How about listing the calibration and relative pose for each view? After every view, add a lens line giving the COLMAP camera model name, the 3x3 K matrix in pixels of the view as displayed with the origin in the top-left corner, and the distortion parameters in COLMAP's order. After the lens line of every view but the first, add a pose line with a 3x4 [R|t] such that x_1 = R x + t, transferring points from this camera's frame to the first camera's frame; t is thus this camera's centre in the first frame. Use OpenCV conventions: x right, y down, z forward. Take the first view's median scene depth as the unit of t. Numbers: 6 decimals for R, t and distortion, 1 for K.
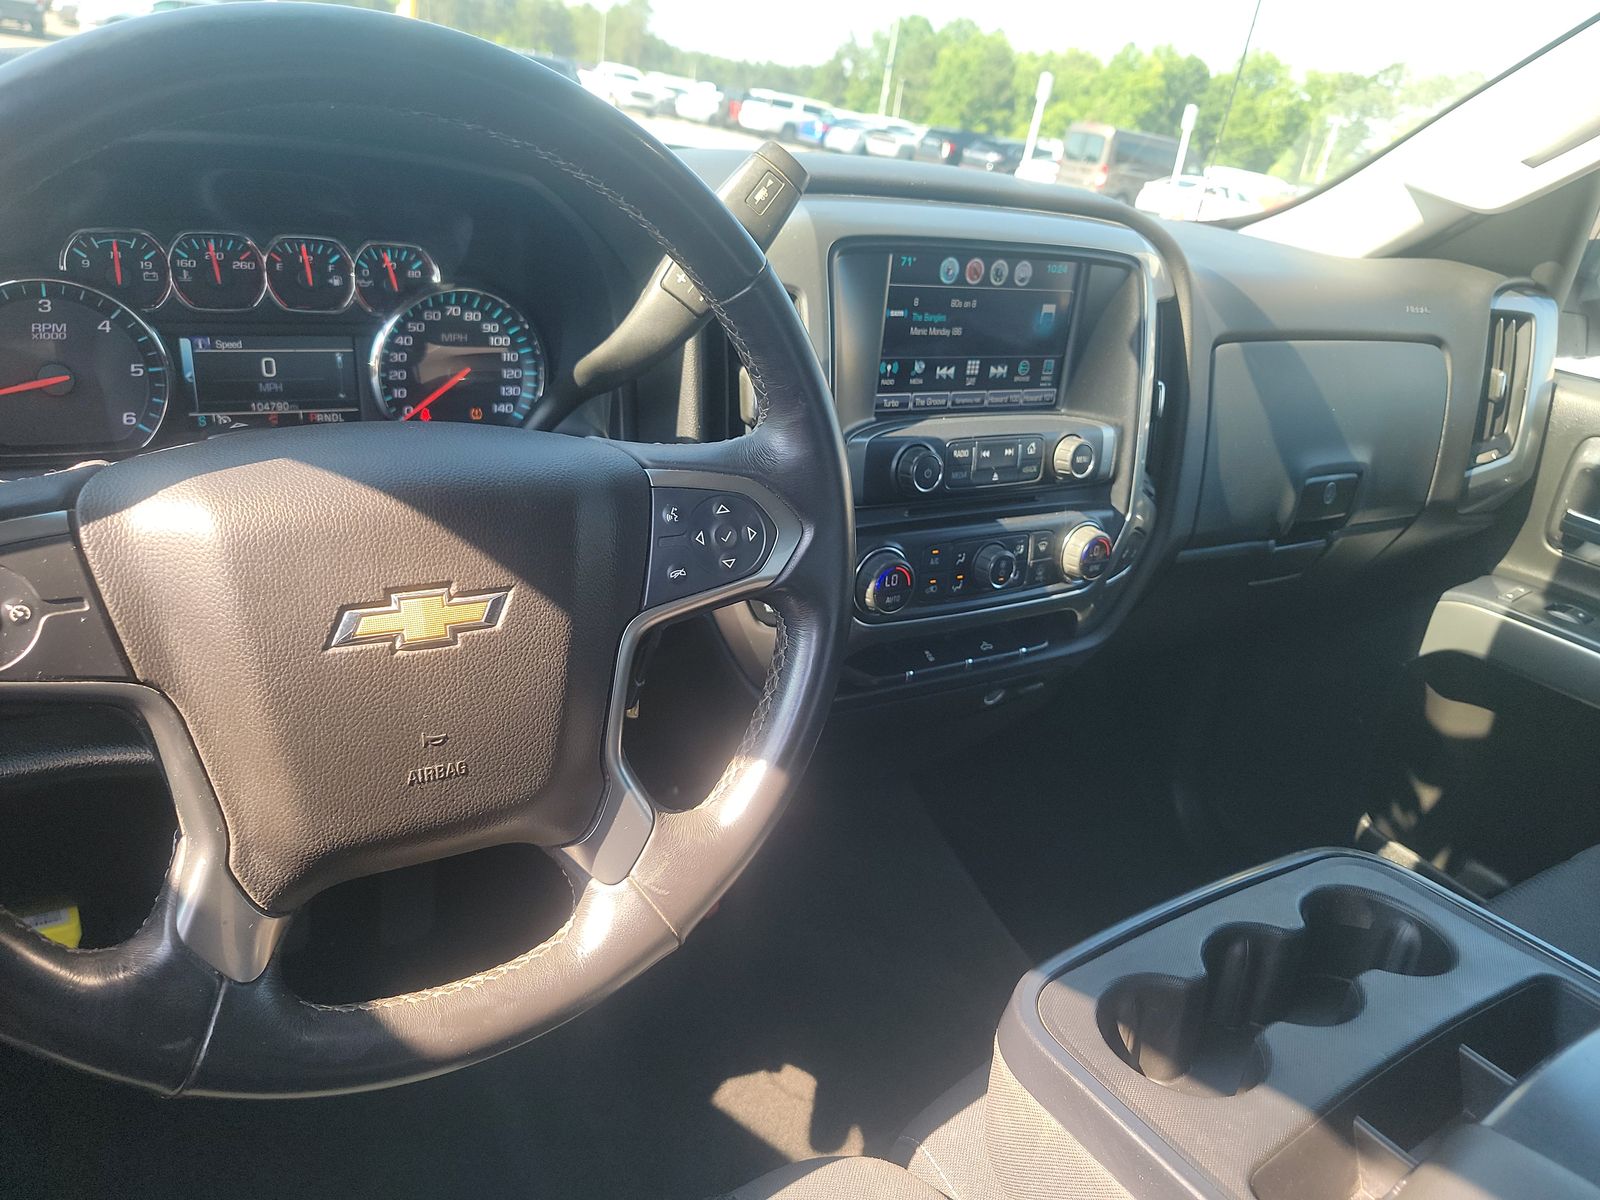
lens RADIAL K [[1134.9, 0, 811.3], [0, 1134.9, 588.0], [0, 0, 1]] dist [0.047512, -0.044961]
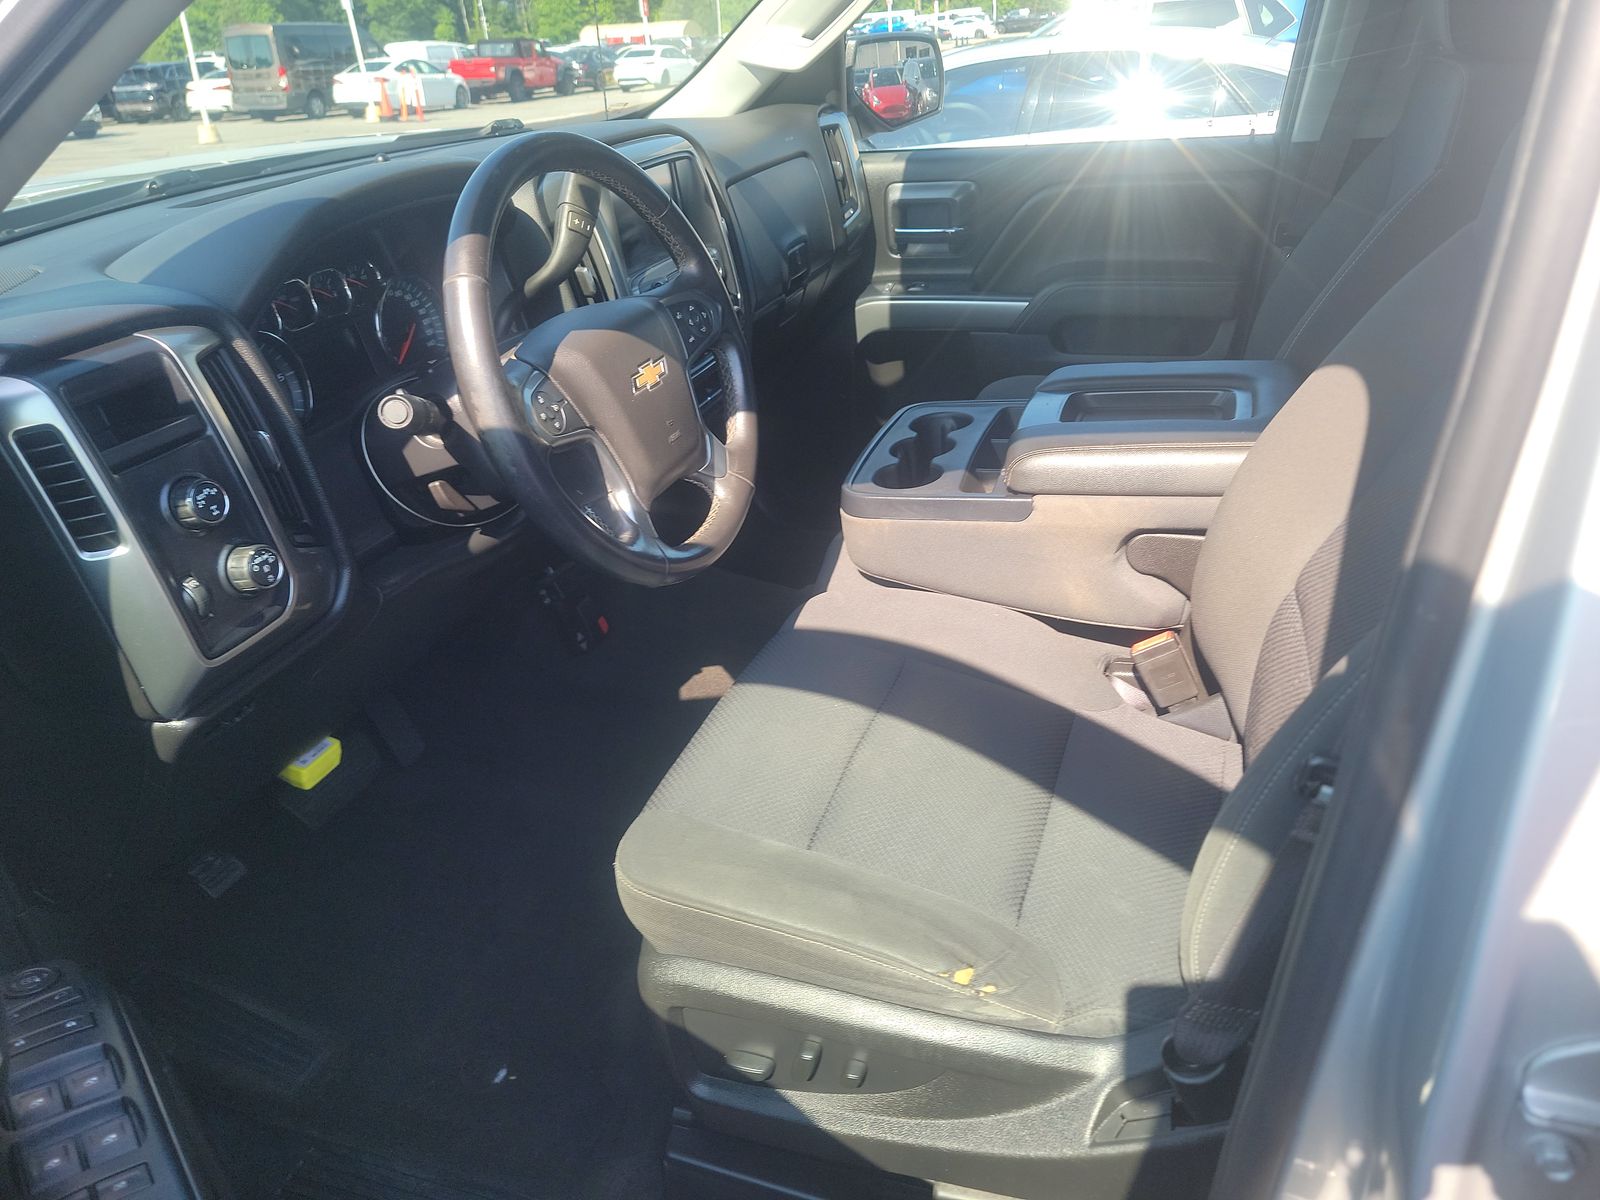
lens RADIAL K [[1134.9, 0, 825.3], [0, 1134.9, 623.8], [0, 0, 1]] dist [0.047512, -0.044961]
pose [[0.767106, -0.454053, 0.453193, -0.808360], [0.395346, 0.890941, 0.223440, 0.061132], [-0.505222, 0.007766, 0.862954, -0.741574]]
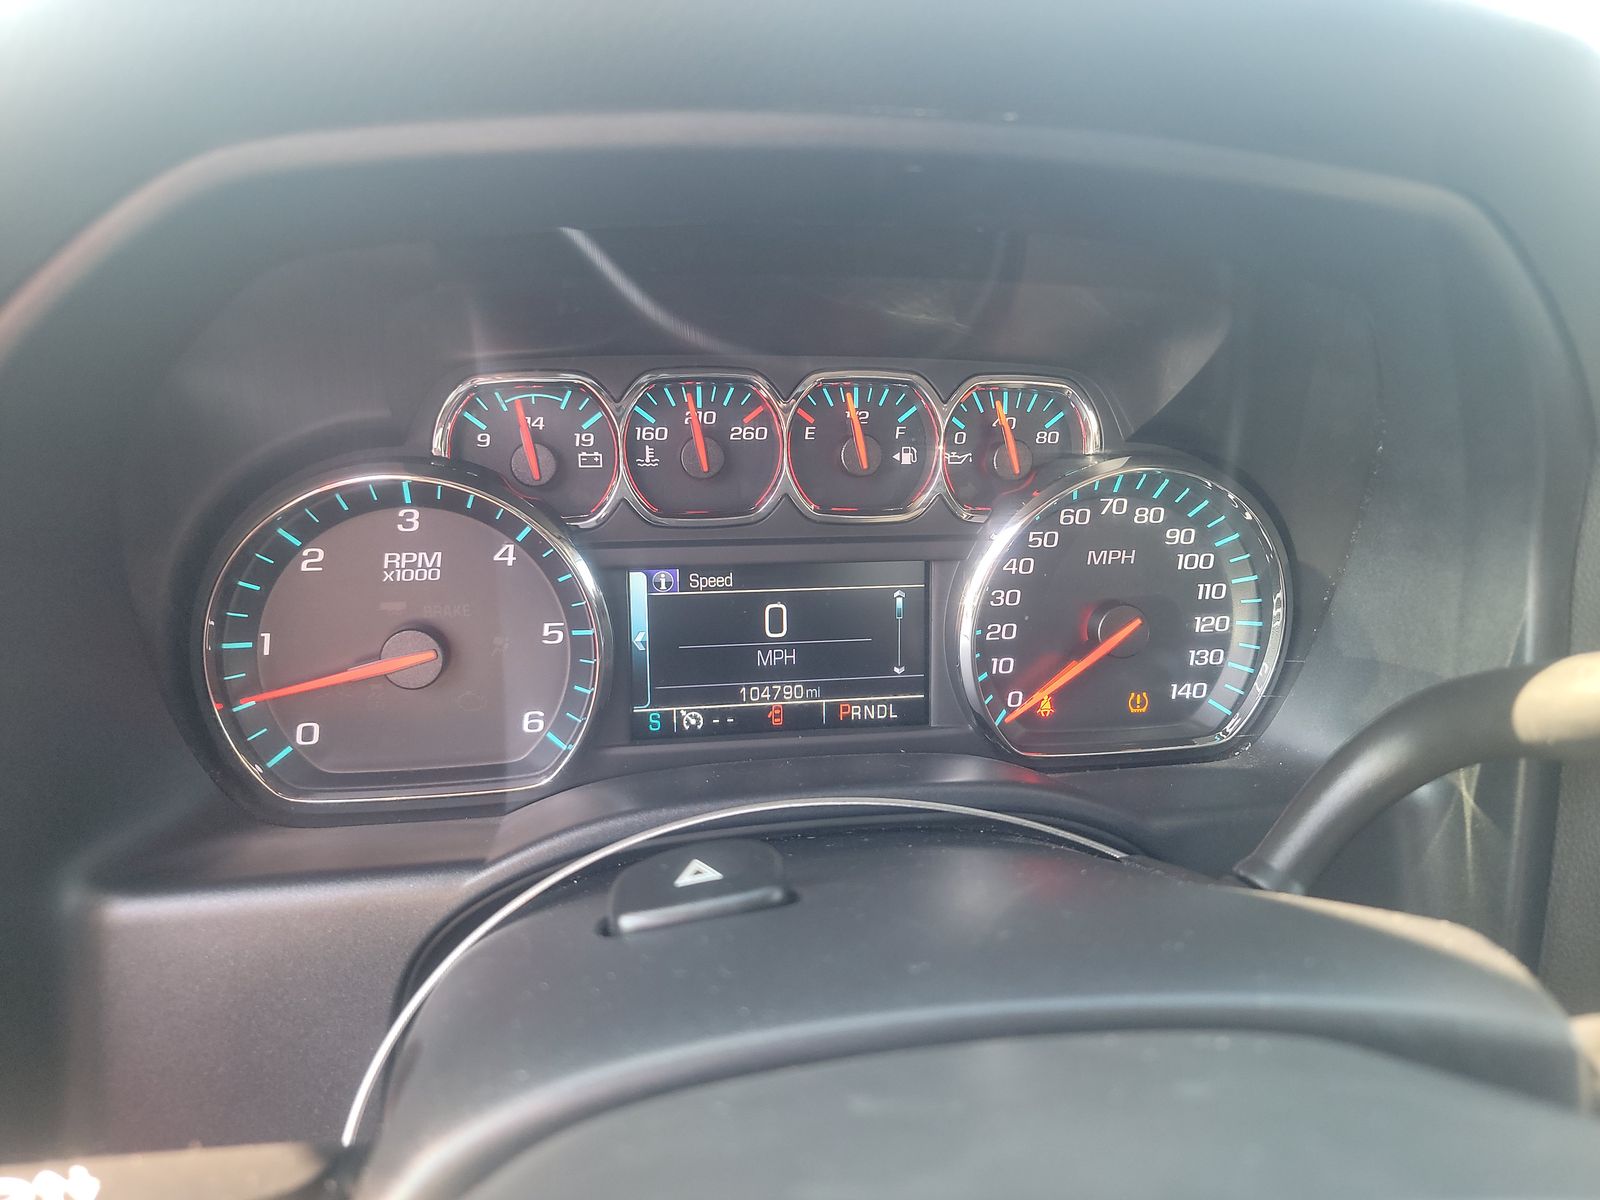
lens RADIAL K [[1134.9, 0, 834.2], [0, 1134.9, 574.4], [0, 0, 1]] dist [0.047512, -0.044961]
pose [[0.934201, 0.038478, -0.354666, -0.254678], [-0.069932, 0.994630, -0.076295, -0.169020], [0.349826, 0.096078, 0.931875, 0.502186]]
